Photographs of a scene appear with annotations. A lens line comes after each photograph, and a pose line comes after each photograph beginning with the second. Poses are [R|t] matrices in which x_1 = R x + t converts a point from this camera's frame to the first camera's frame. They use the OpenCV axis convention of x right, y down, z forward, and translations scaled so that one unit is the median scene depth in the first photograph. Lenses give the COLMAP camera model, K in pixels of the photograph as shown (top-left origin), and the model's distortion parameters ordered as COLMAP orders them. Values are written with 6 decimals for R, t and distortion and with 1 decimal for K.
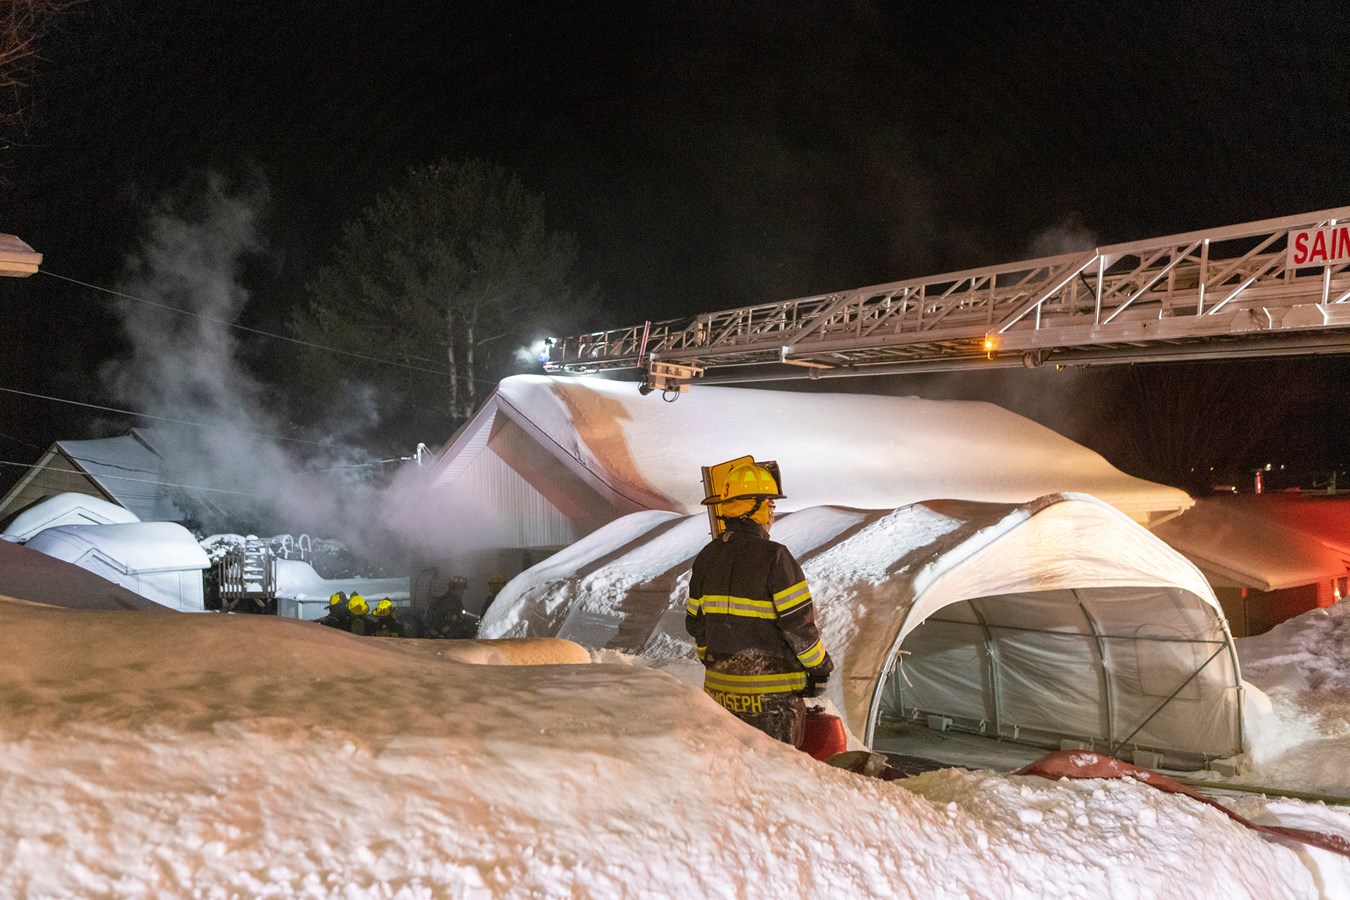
lens RADIAL K [[1228.2, 0, 675.0], [0, 1228.2, 450.0], [0, 0, 1]] dist [-0.008102, -0.013718]
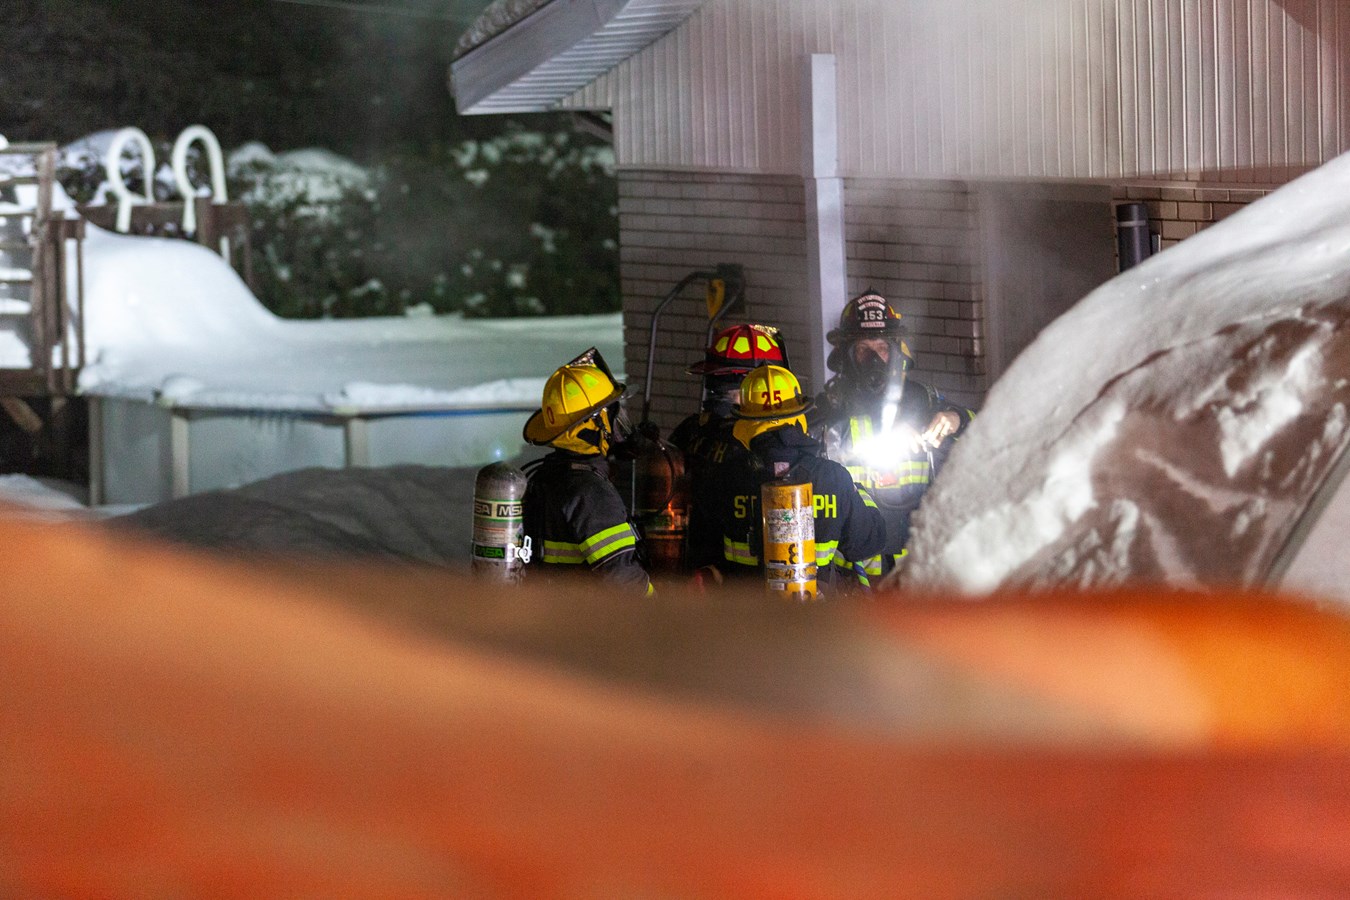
lens RADIAL K [[5152.7, 0, 675.0], [0, 5152.7, 450.0], [0, 0, 1]] dist [-0.103985, 0.350848]
pose [[0.978446, 0.014373, -0.206002, -0.017130], [0.011832, 0.992034, 0.125413, 0.020122], [0.206163, -0.125148, 0.970482, 0.140688]]
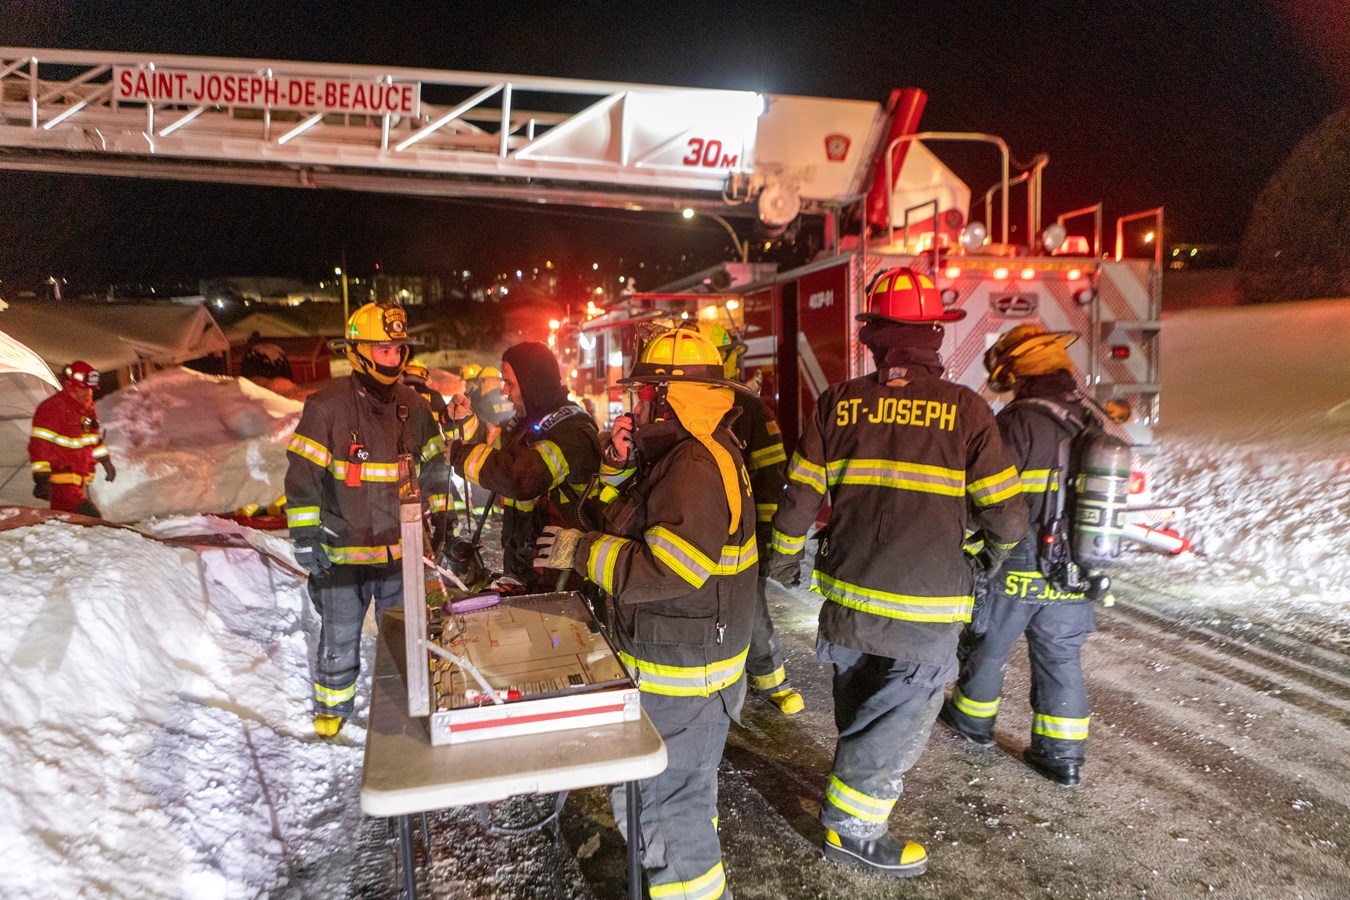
lens RADIAL K [[903.1, 0, 669.0], [0, 903.1, 468.5], [0, 0, 1]] dist [-0.010429, 0.004706]
pose [[0.504190, -0.147091, 0.850974, -0.026228], [-0.039785, 0.980386, 0.193032, 0.012809], [-0.862676, -0.131181, 0.488448, 0.034423]]
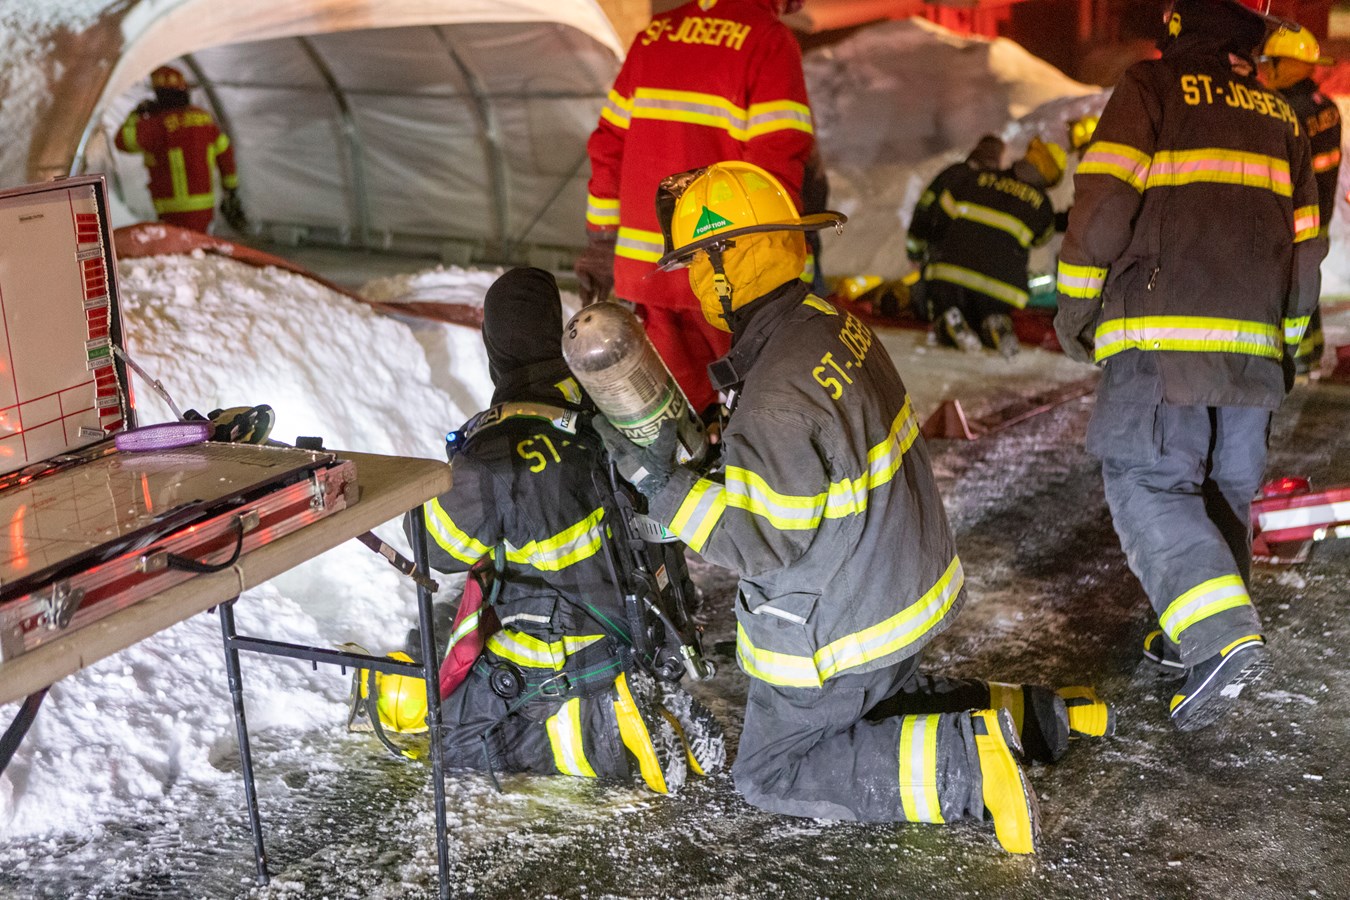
lens RADIAL K [[1857.1, 0, 675.0], [0, 1857.1, 450.0], [0, 0, 1]] dist [-0.033451, -0.056290]
pose [[0.947940, -0.106844, 0.299990, 0.132343], [0.006886, 0.948692, 0.316125, 0.008002], [-0.318374, -0.297602, 0.900039, -0.086742]]
